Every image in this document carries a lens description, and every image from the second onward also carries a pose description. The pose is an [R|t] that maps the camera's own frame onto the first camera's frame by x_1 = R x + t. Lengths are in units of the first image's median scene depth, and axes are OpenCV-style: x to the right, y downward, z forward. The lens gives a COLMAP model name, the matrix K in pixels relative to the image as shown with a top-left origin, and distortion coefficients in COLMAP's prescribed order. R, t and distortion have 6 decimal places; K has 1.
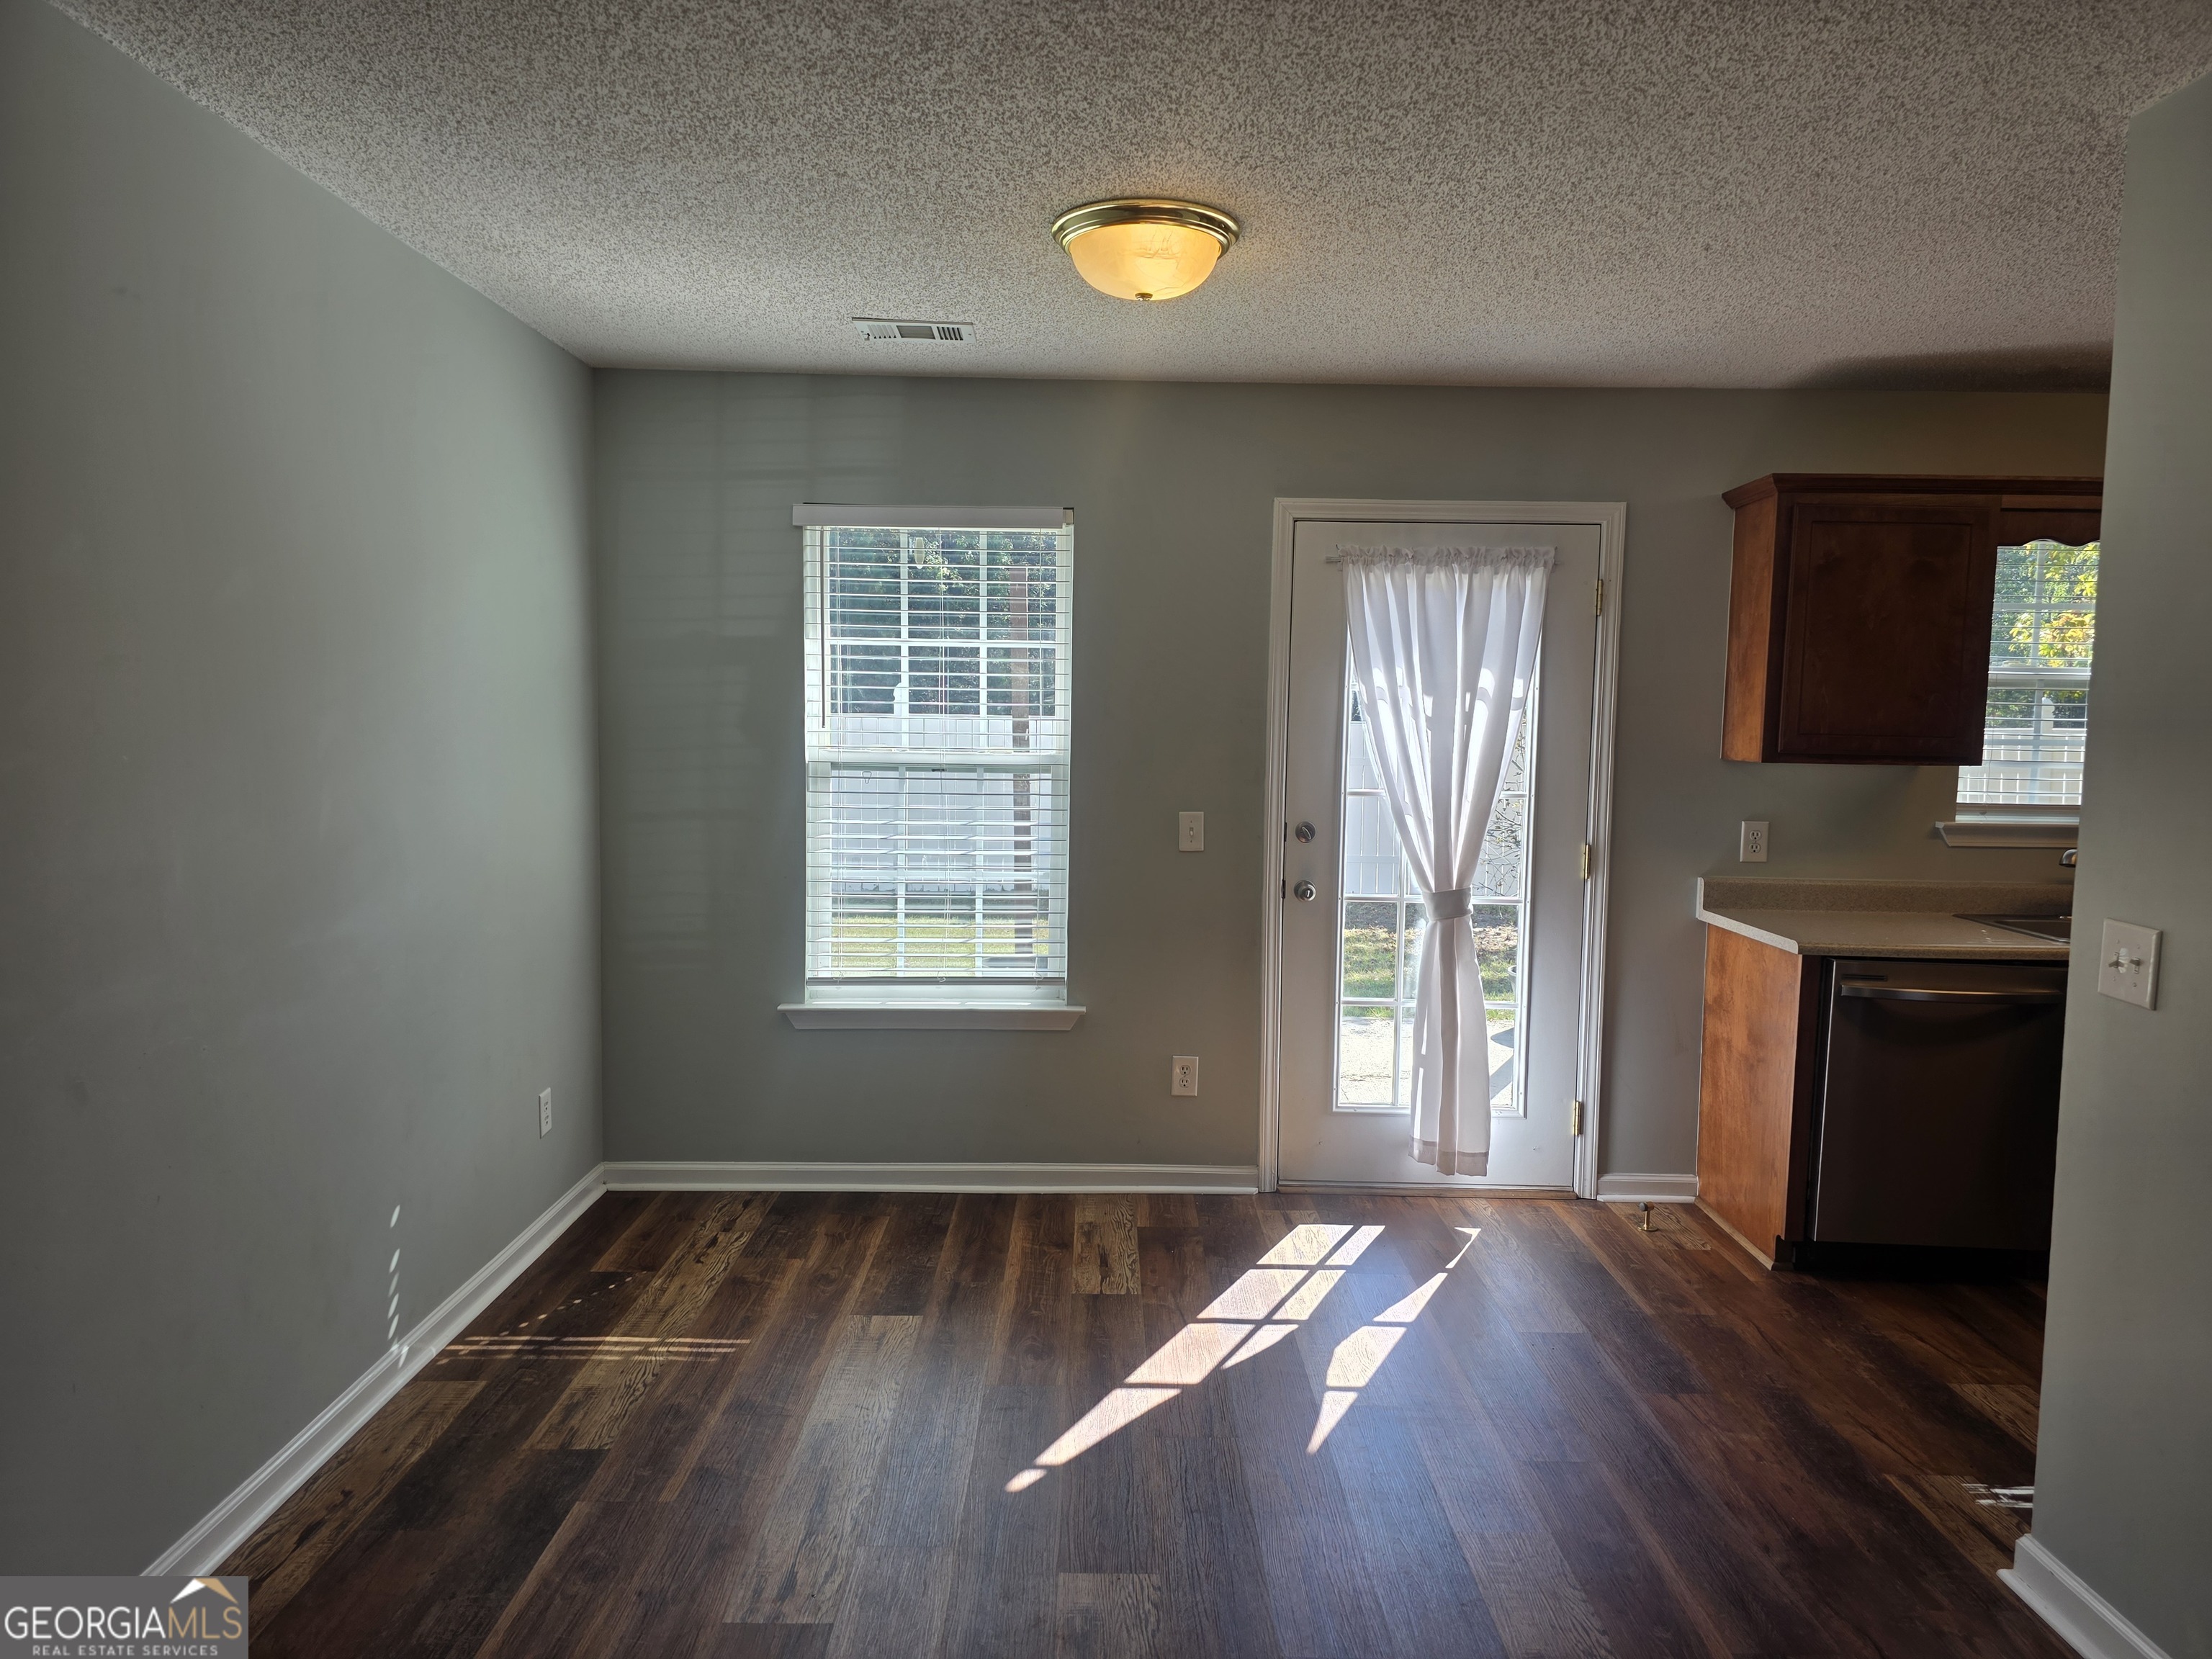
lens RADIAL K [[1490.2, 0, 1099.9], [0, 1490.2, 818.9], [0, 0, 1]] dist [0.071523, -0.064664]
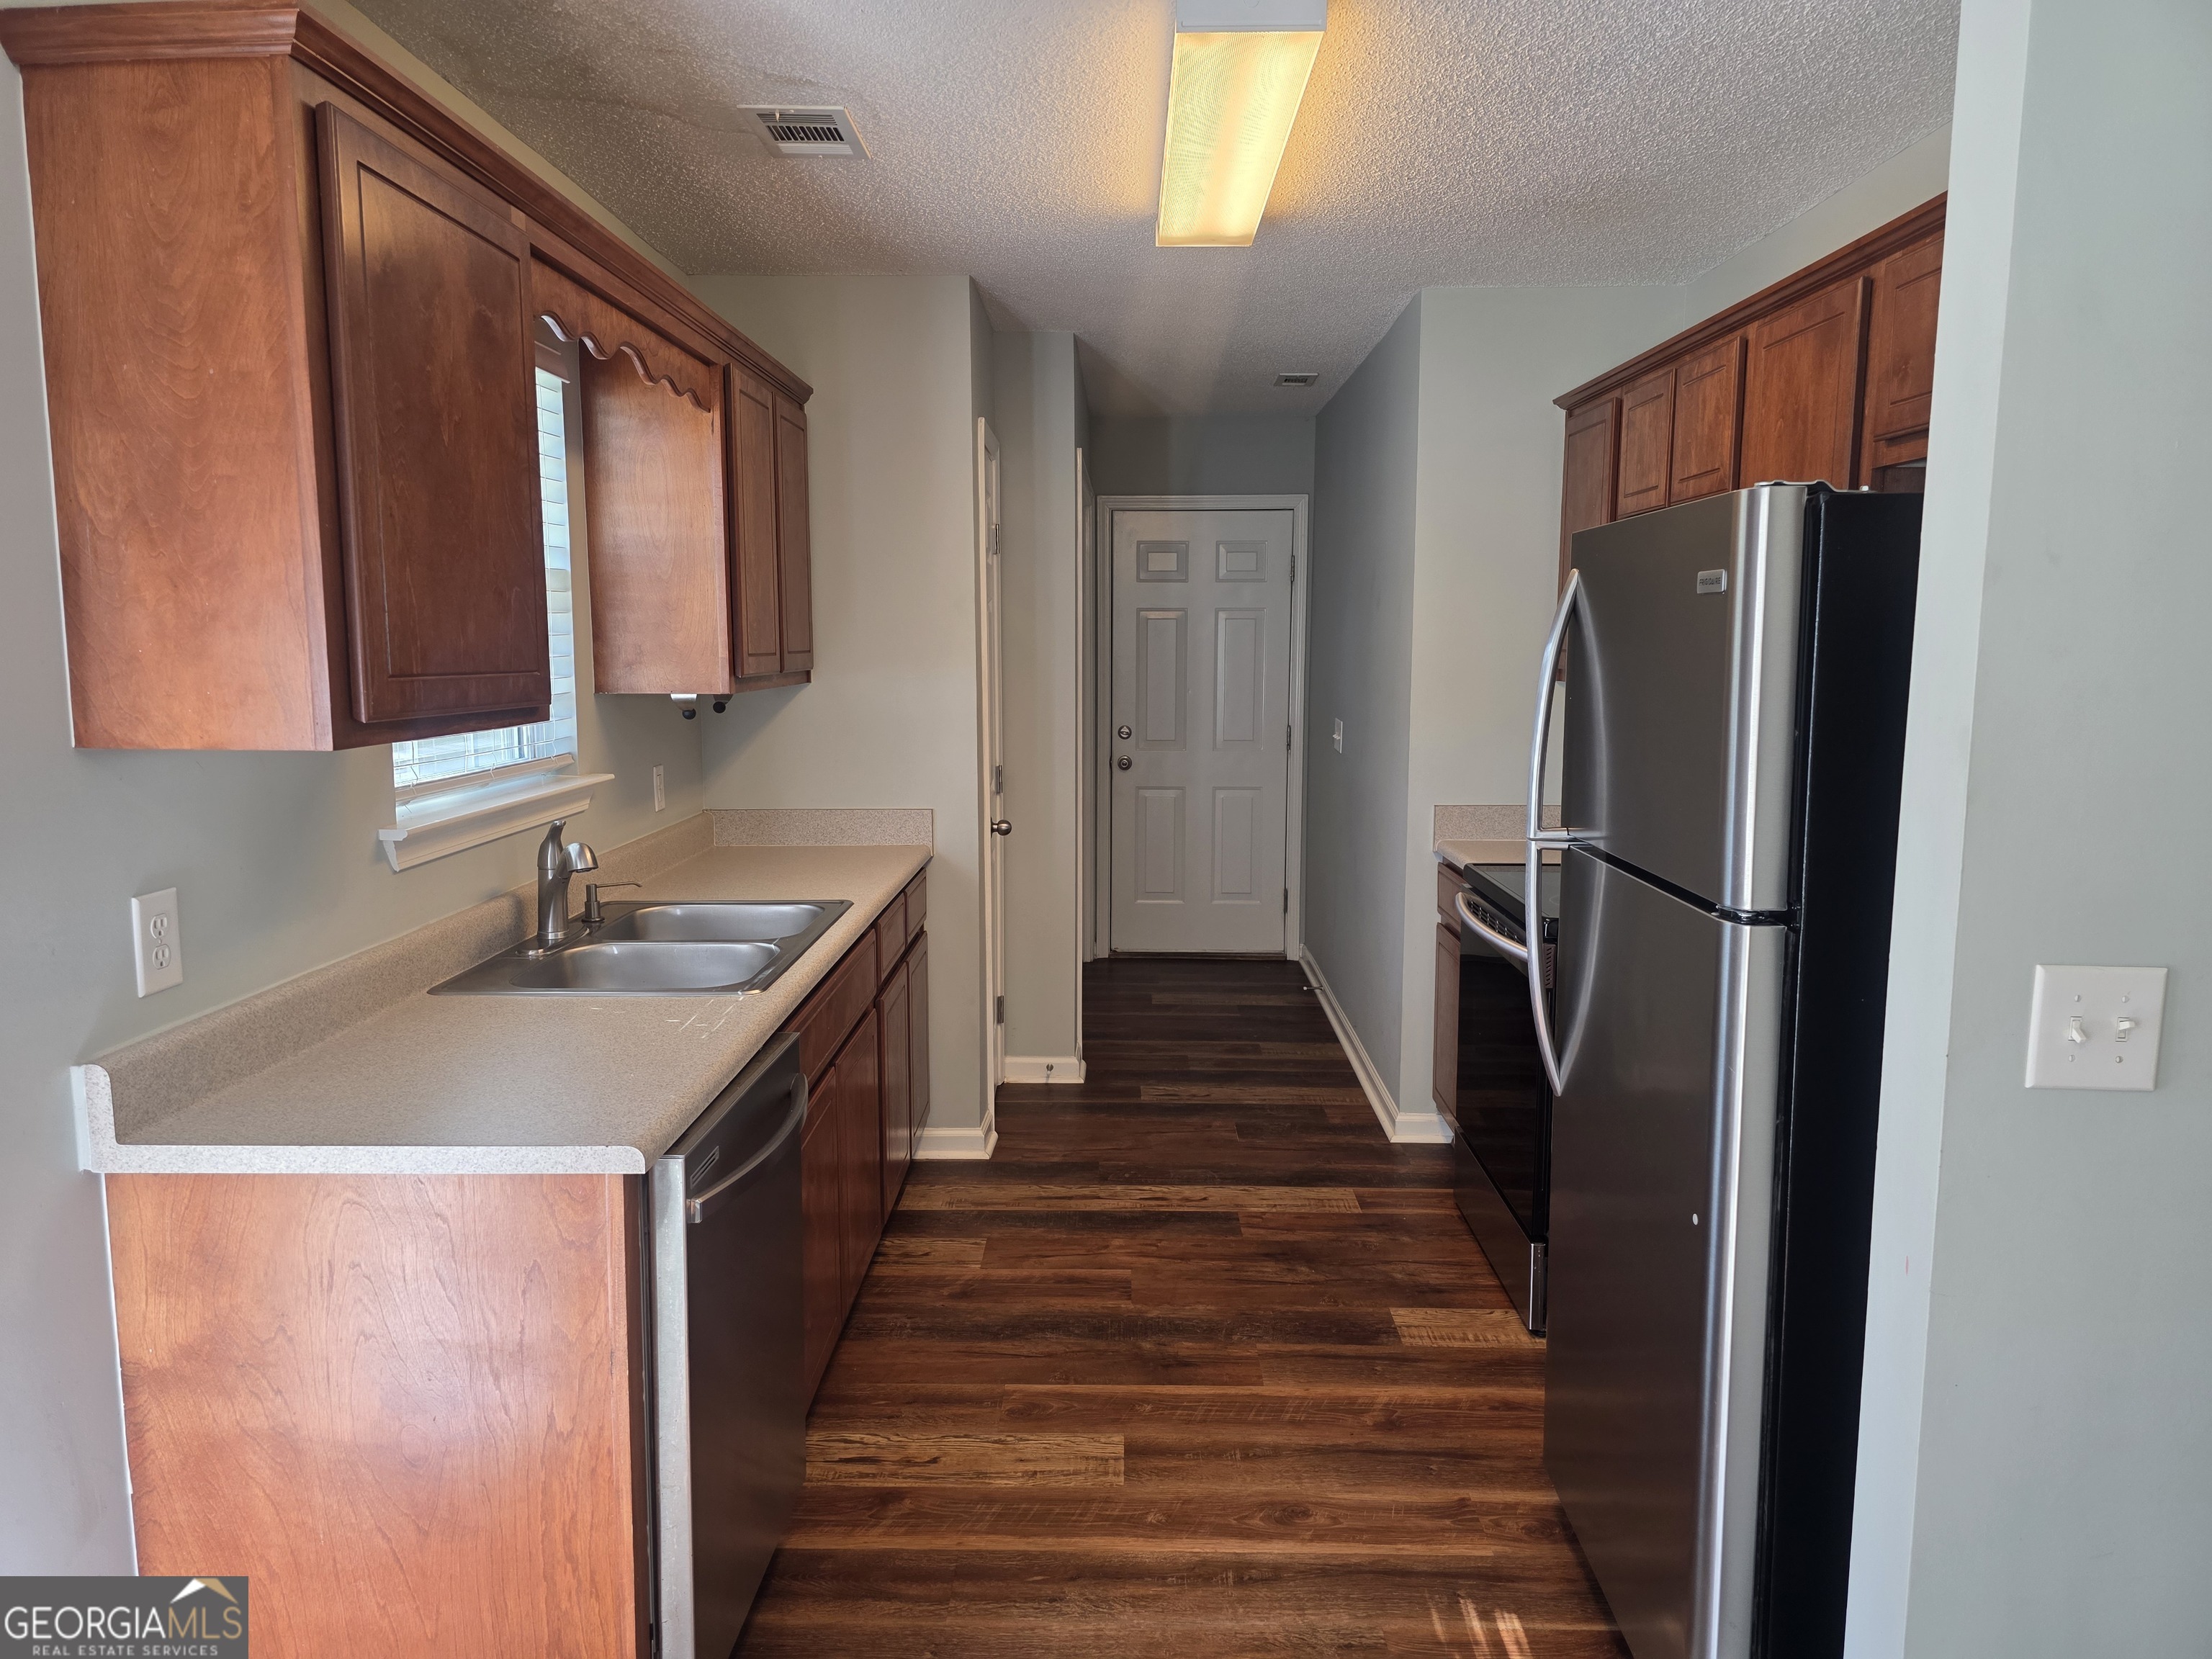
lens RADIAL K [[1490.2, 0, 1097.3], [0, 1490.2, 820.3], [0, 0, 1]] dist [0.071523, -0.064664]
pose [[0.017971, -0.141476, 0.989779, 0.034689], [0.073472, 0.987449, 0.139809, -0.057104], [-0.997135, 0.070208, 0.028140, 0.737390]]
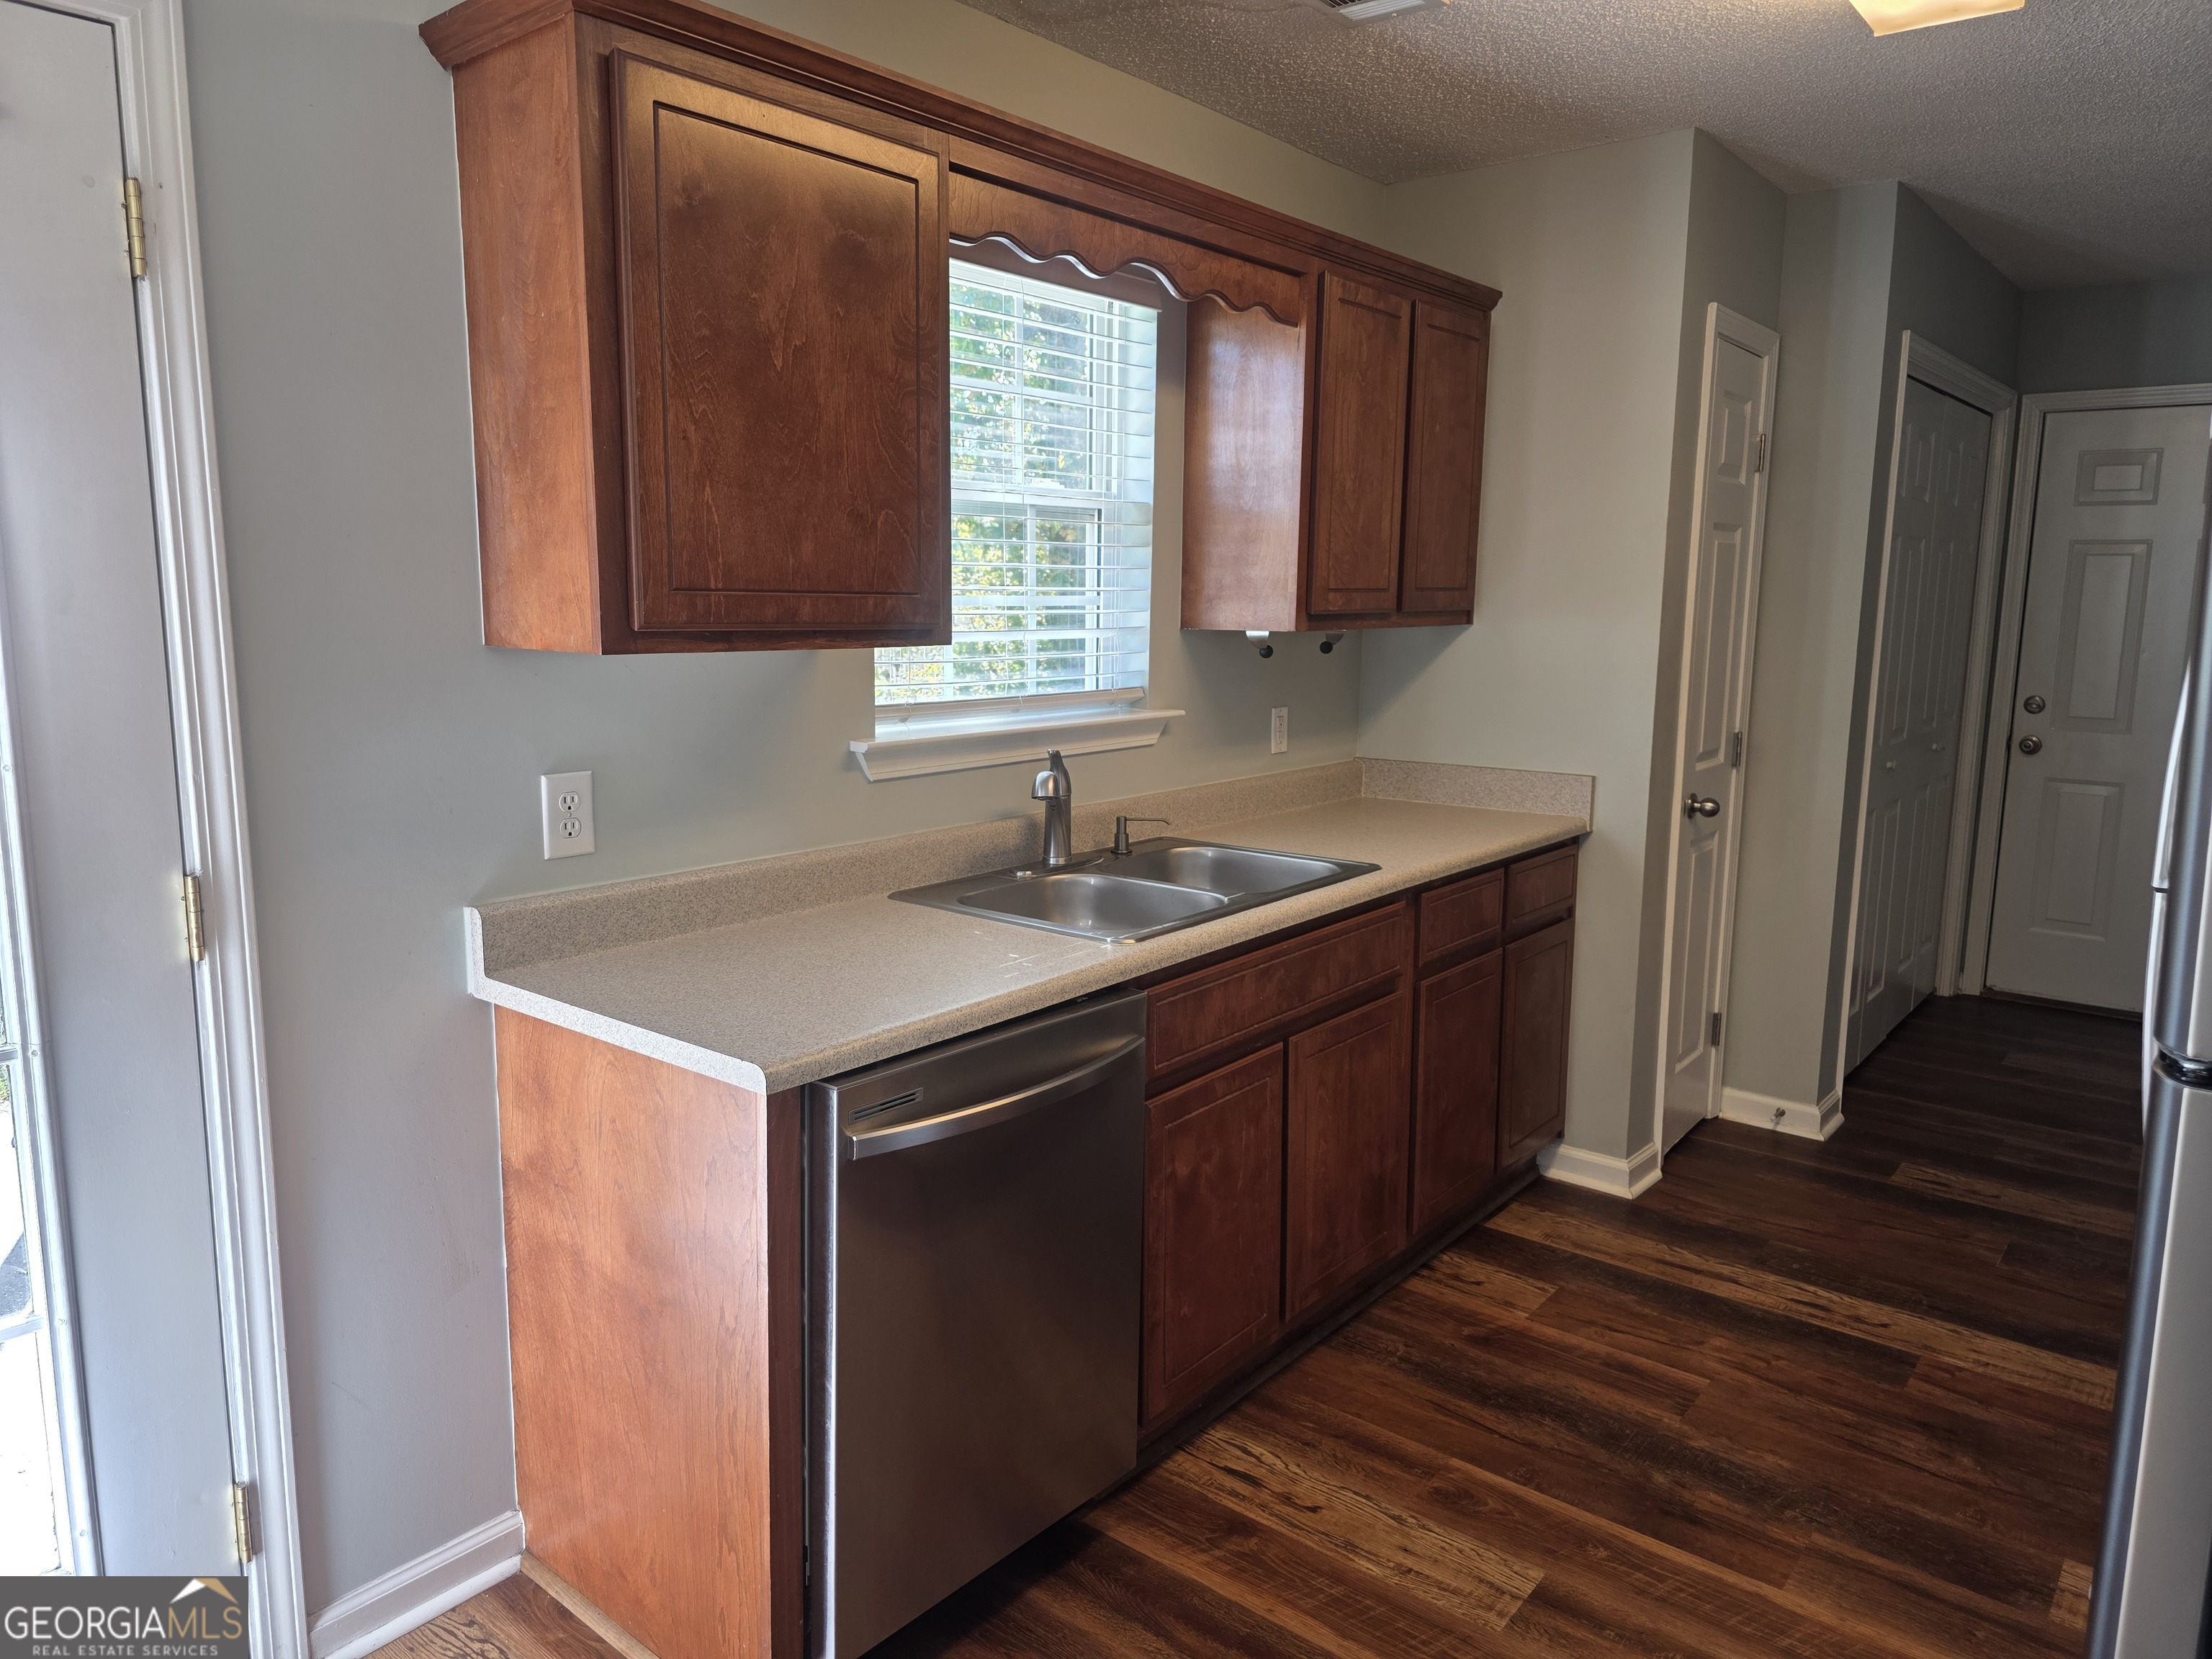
lens RADIAL K [[1490.2, 0, 1104.4], [0, 1490.2, 810.8], [0, 0, 1]] dist [0.071523, -0.064664]
pose [[0.634307, -0.127358, 0.762519, 0.176784], [0.061373, 0.991520, 0.114553, -0.031321], [-0.770642, -0.025864, 0.636744, 0.564208]]
